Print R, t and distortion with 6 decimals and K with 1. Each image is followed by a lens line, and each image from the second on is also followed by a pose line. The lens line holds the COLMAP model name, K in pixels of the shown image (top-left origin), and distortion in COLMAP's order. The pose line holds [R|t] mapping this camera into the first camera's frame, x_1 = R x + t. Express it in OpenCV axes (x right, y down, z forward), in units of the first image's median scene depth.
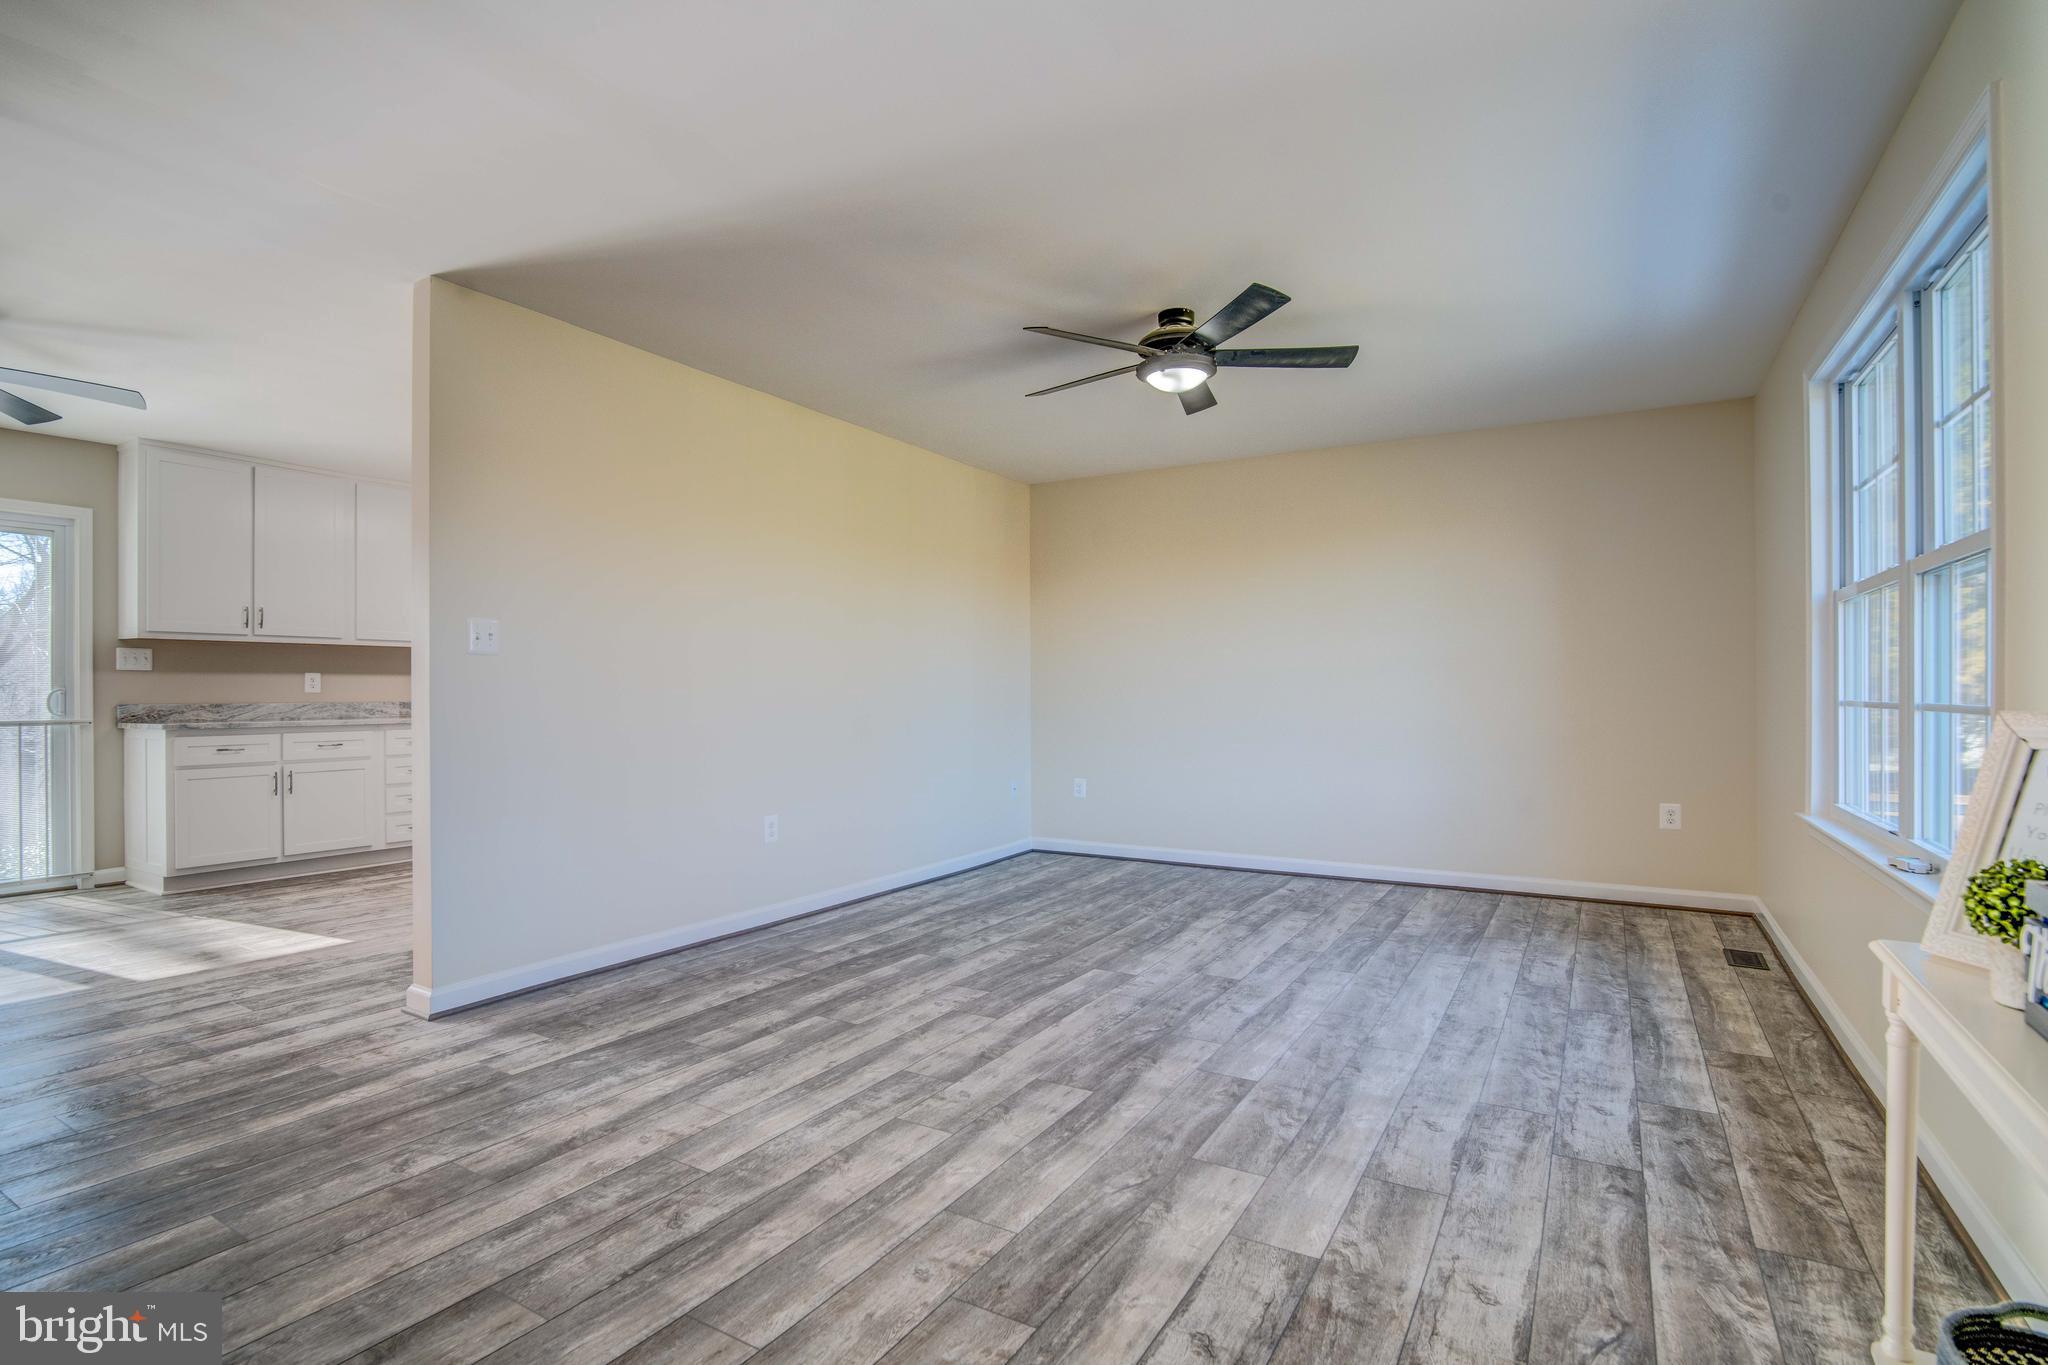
lens RADIAL K [[988.0, 0, 1024.0], [0, 988.0, 687.0], [0, 0, 1]] dist [-0.030277, 0.005233]
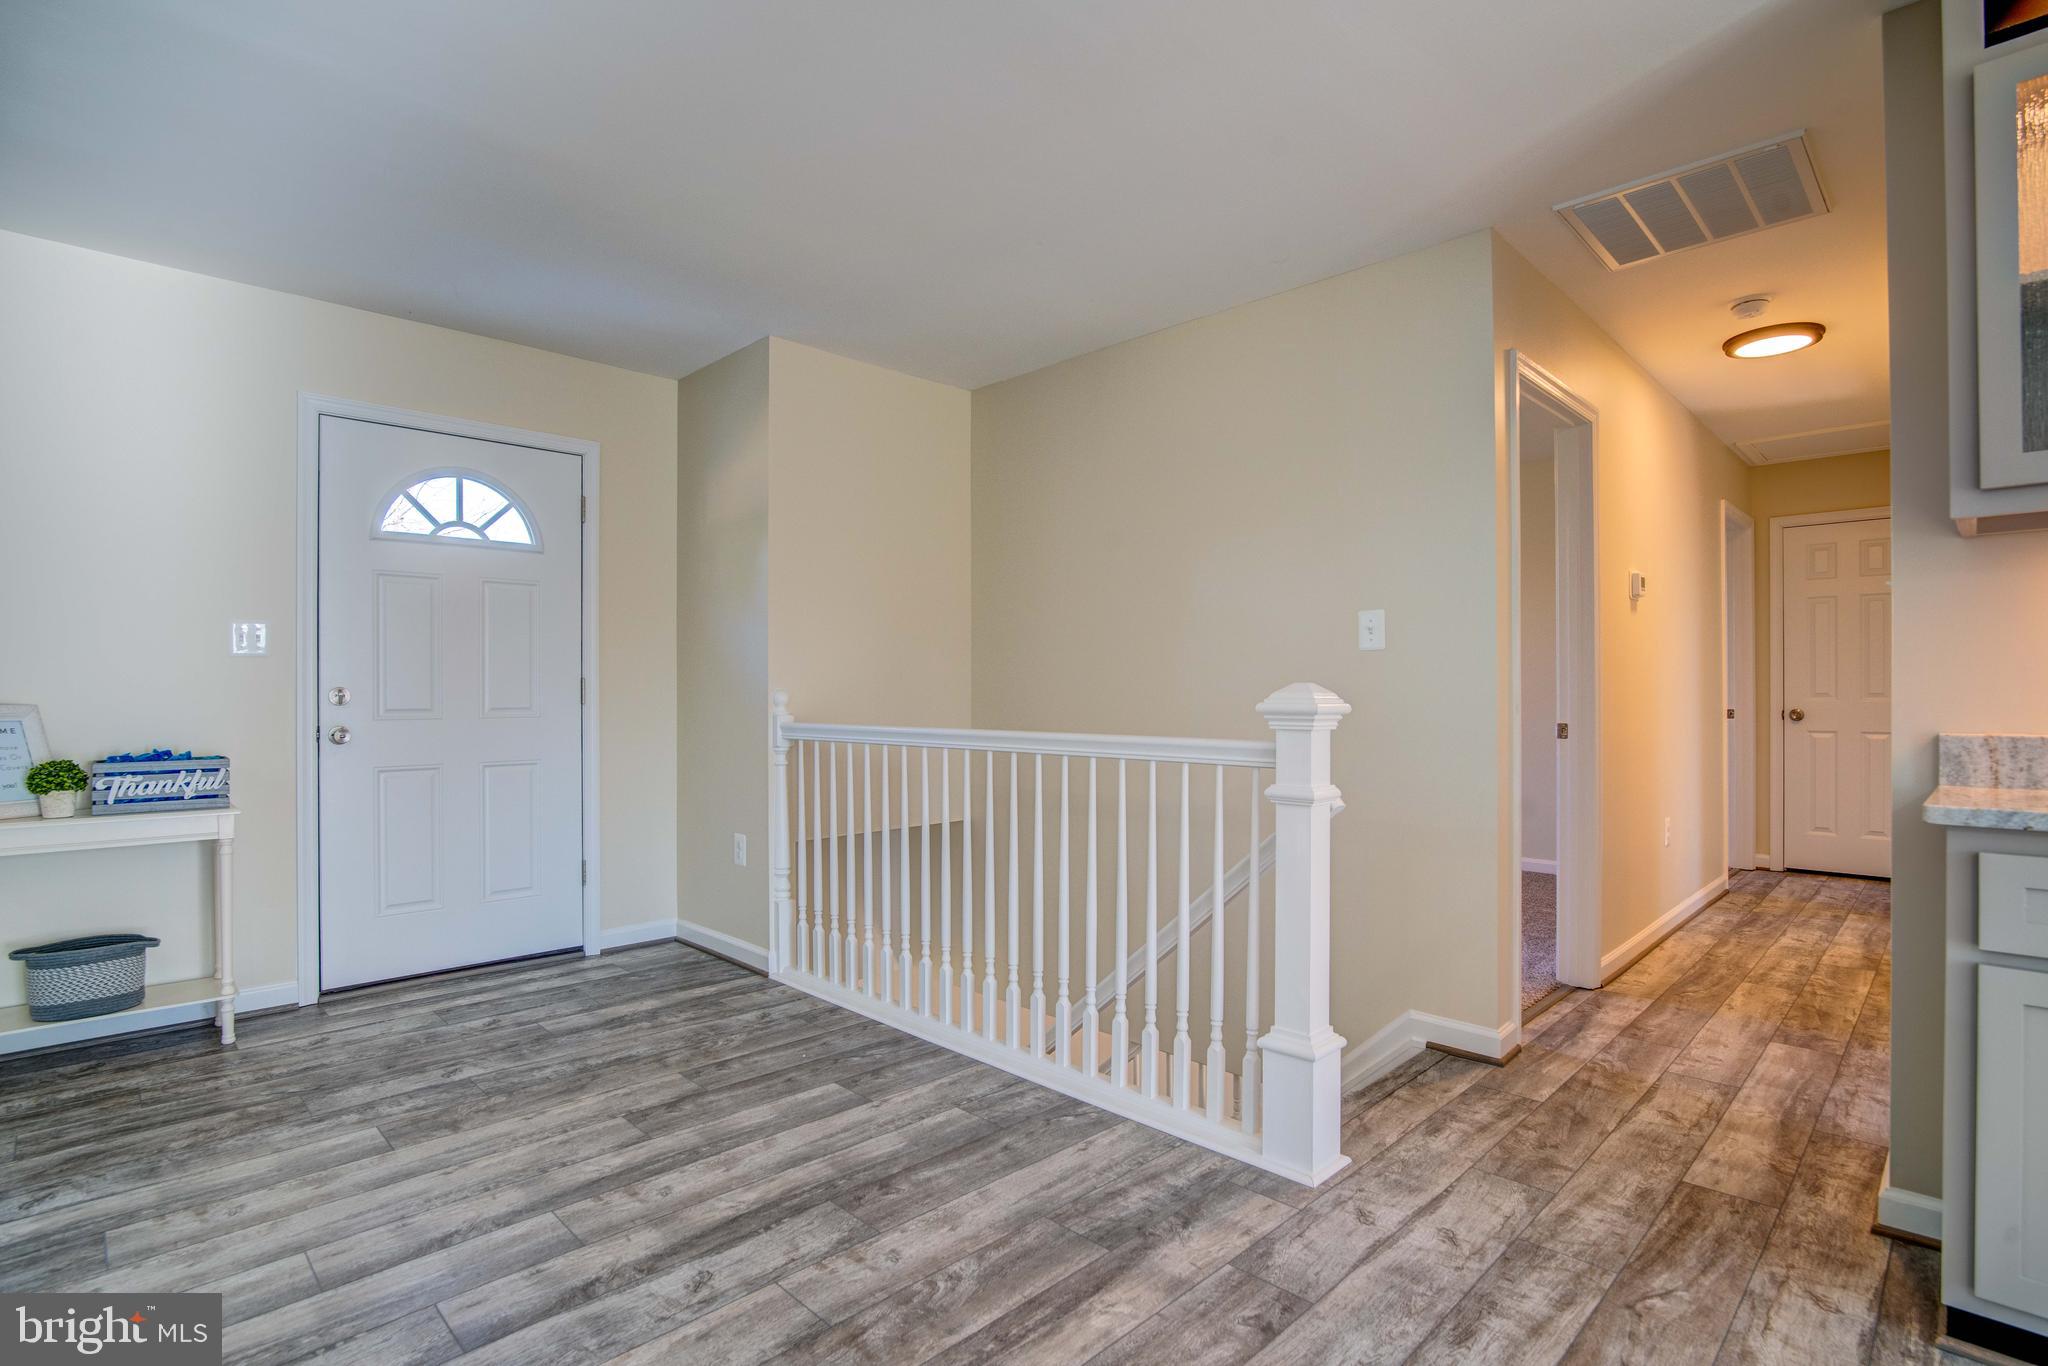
lens RADIAL K [[988.0, 0, 1022.6], [0, 988.0, 692.5], [0, 0, 1]] dist [-0.030277, 0.005233]
pose [[-0.967718, 0.002722, 0.252022, -0.802553], [0.002552, 0.999996, -0.001001, 0.003393], [-0.252024, -0.000325, -0.967721, 1.089488]]
